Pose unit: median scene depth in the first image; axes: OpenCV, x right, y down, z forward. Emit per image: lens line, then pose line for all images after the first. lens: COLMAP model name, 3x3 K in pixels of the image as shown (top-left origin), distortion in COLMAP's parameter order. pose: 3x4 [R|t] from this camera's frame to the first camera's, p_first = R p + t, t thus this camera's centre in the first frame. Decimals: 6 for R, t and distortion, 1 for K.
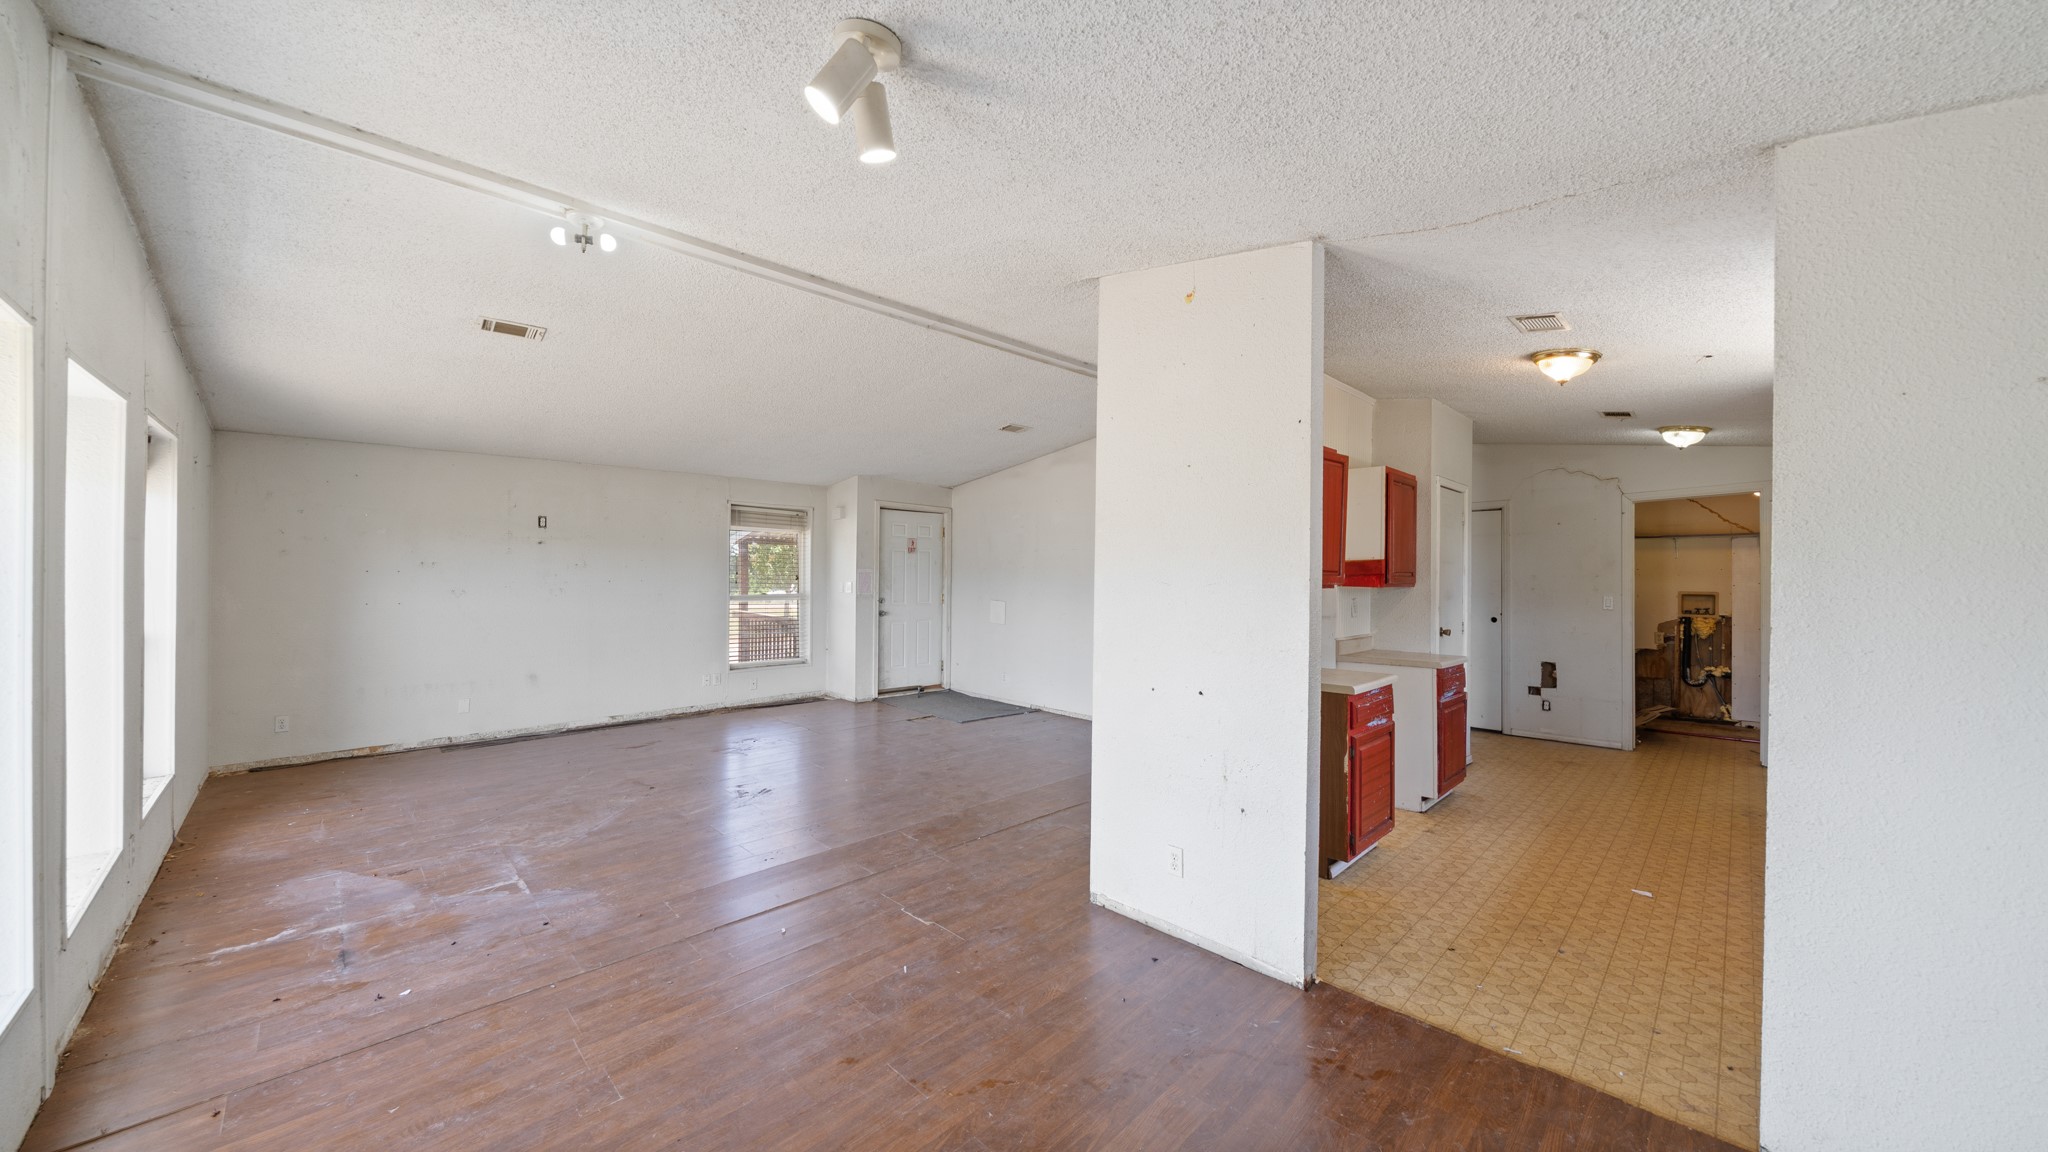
lens RADIAL K [[716.8, 0, 1028.5], [0, 716.8, 559.6], [0, 0, 1]] dist [-0.011458, 0.000125]
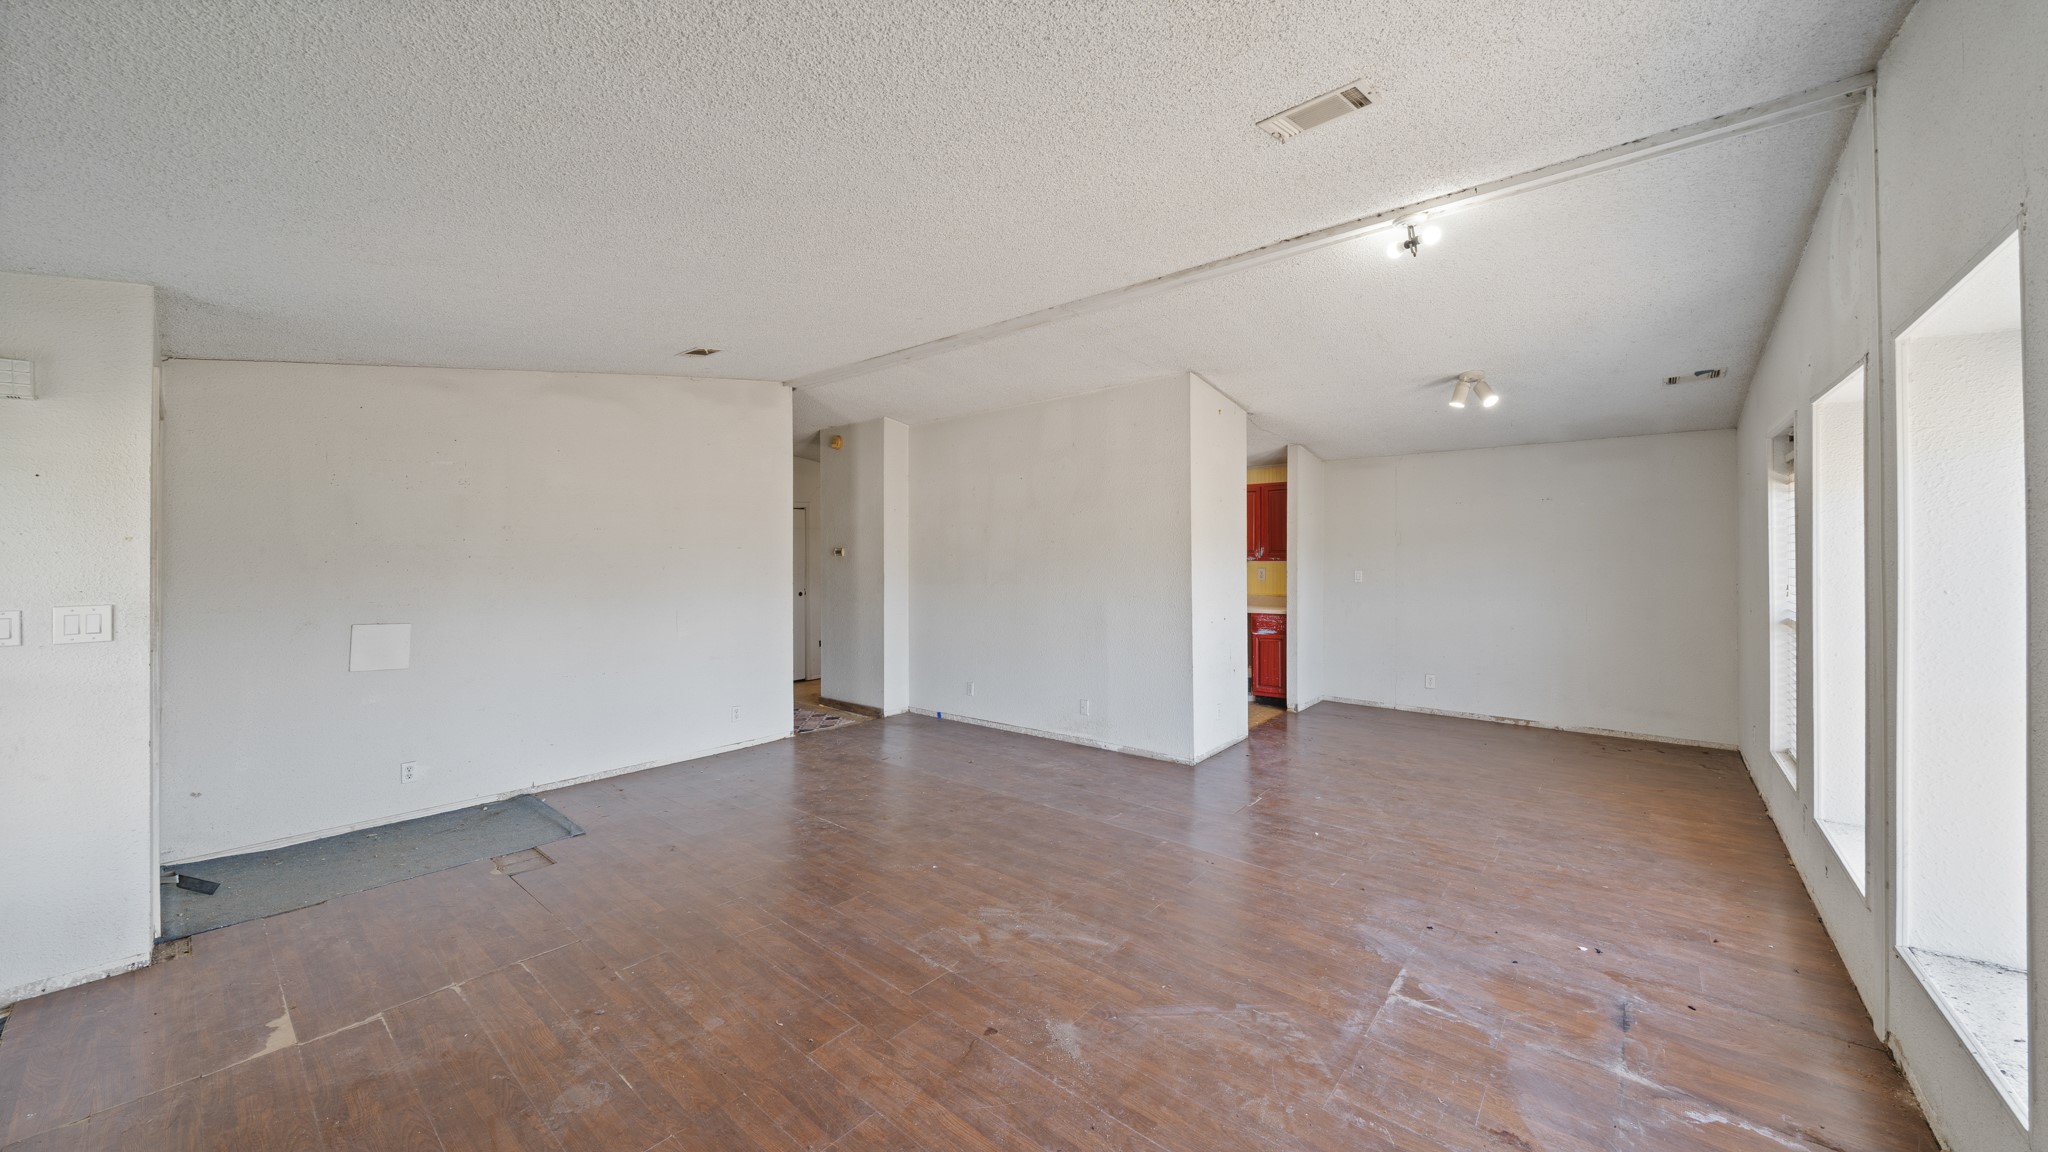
lens RADIAL K [[720.7, 0, 1024.0], [0, 720.7, 576.0], [0, 0, 1]] dist [-0.008503, 0.000063]
pose [[-0.078819, -0.036263, 0.996229, -0.781840], [-0.009425, 0.999321, 0.035630, 0.000458], [-0.996844, -0.006581, -0.079107, 0.800757]]
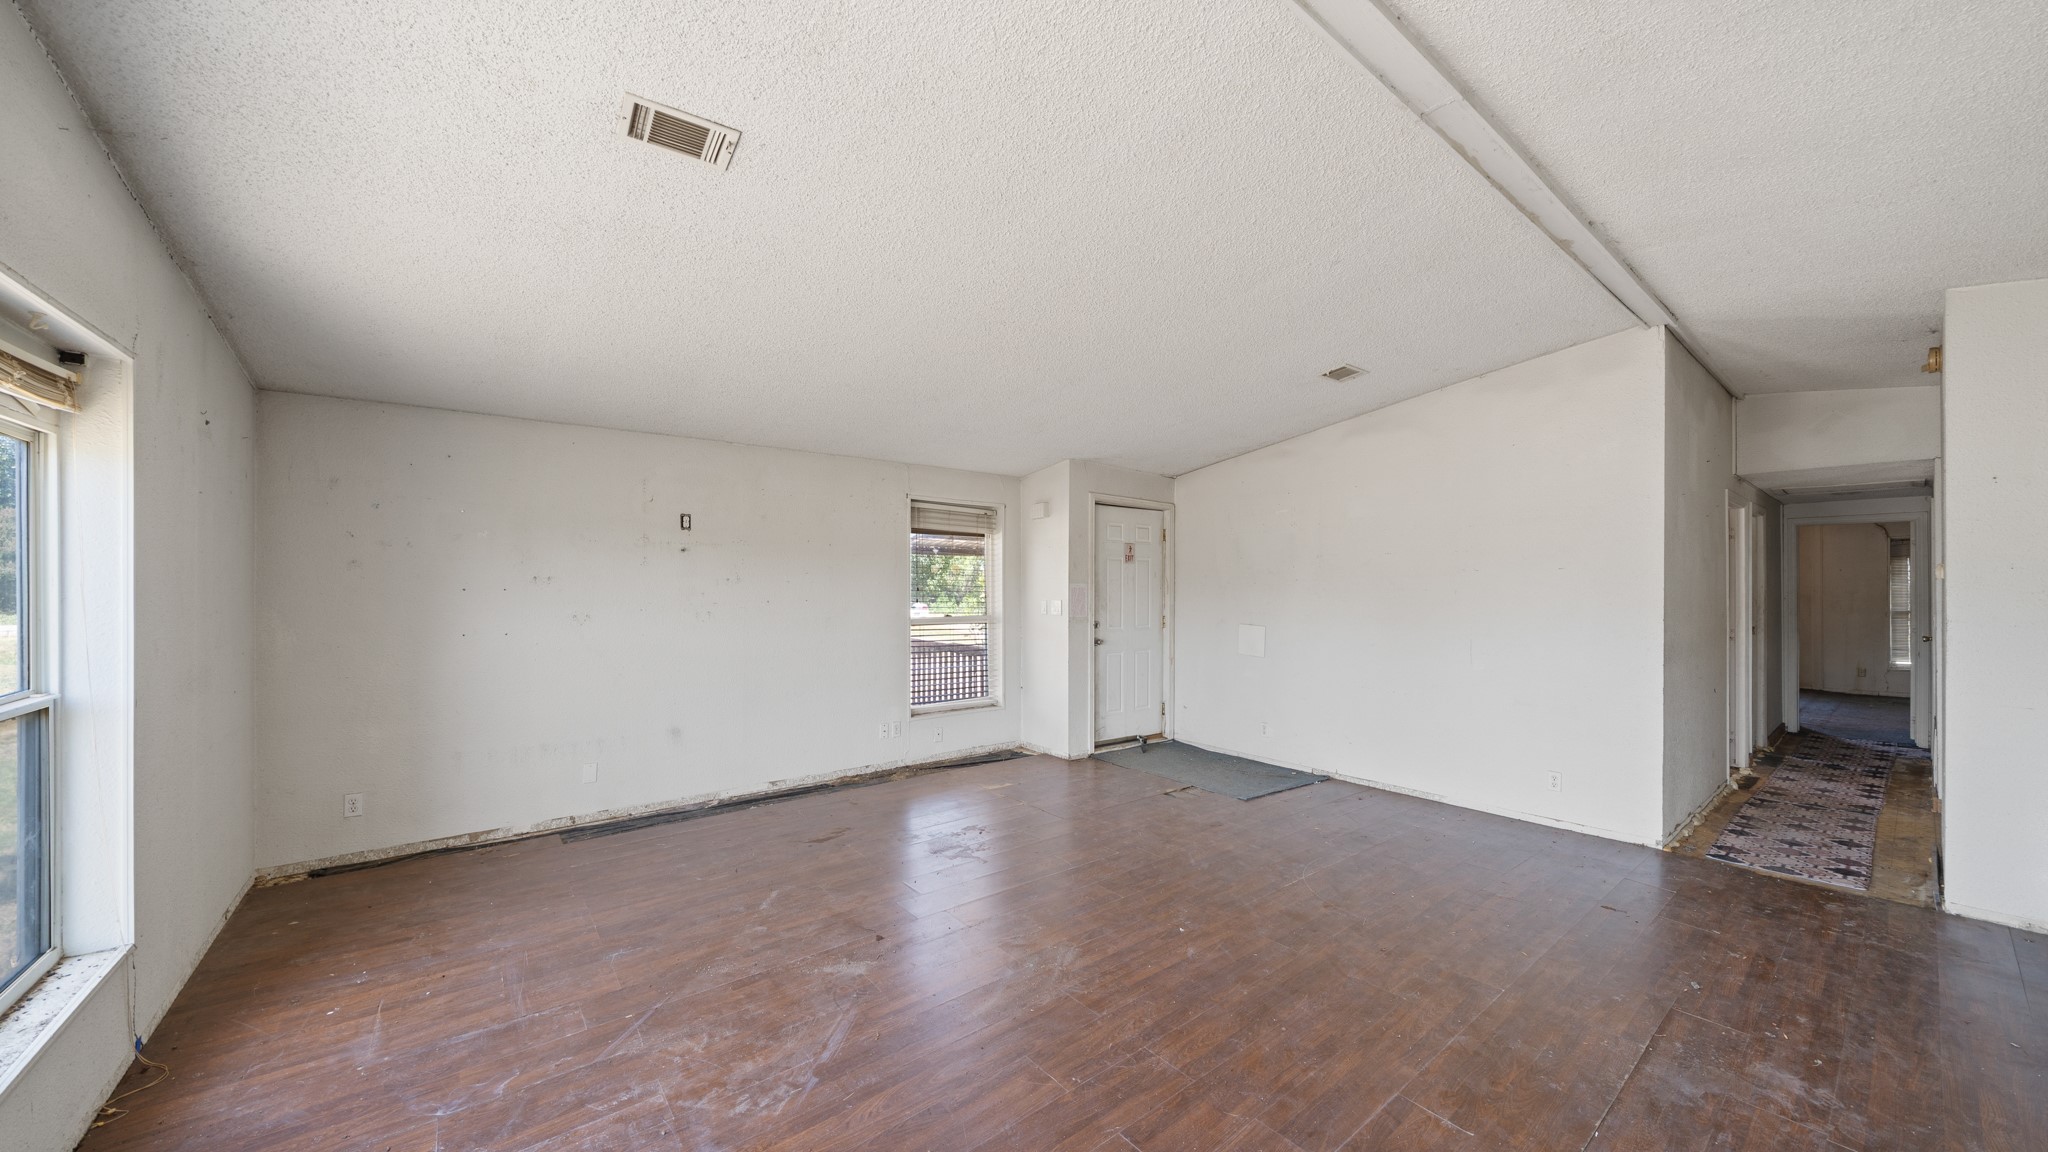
lens RADIAL K [[720.7, 0, 1024.0], [0, 720.7, 576.0], [0, 0, 1]] dist [-0.008503, 0.000063]
pose [[0.993419, -0.007385, -0.114299, -0.259818], [0.007548, 0.999971, 0.000992, 0.005519], [0.114288, -0.001848, 0.993446, 0.312499]]
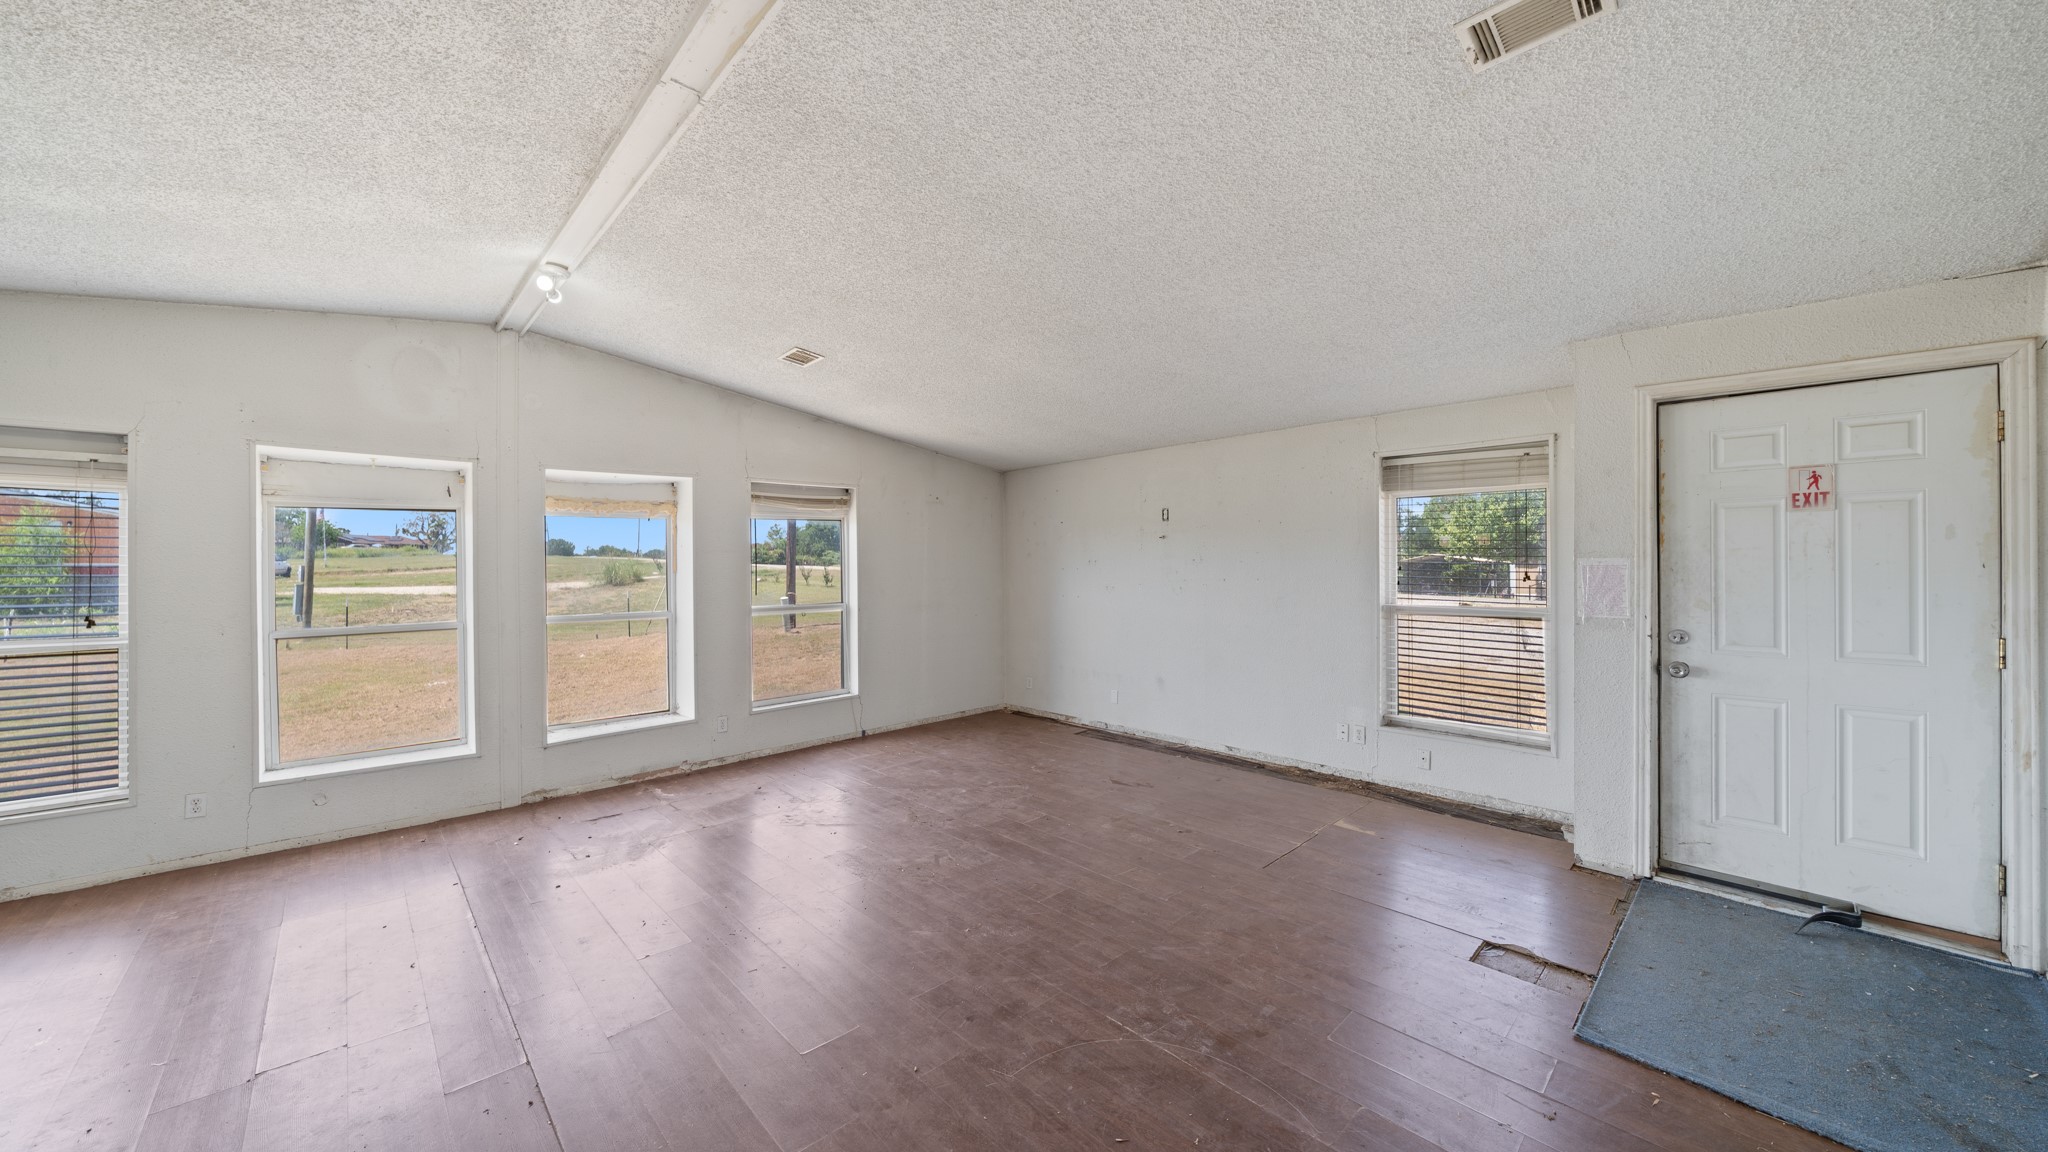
lens RADIAL K [[718.3, 0, 1024.0], [0, 718.3, 576.0], [0, 0, 1]] dist [-0.002098, -0.000038]
pose [[-0.025660, 0.005583, -0.999655, 0.264033], [0.022129, 0.999743, 0.005015, 0.018390], [0.999426, -0.021992, -0.025777, 0.880047]]
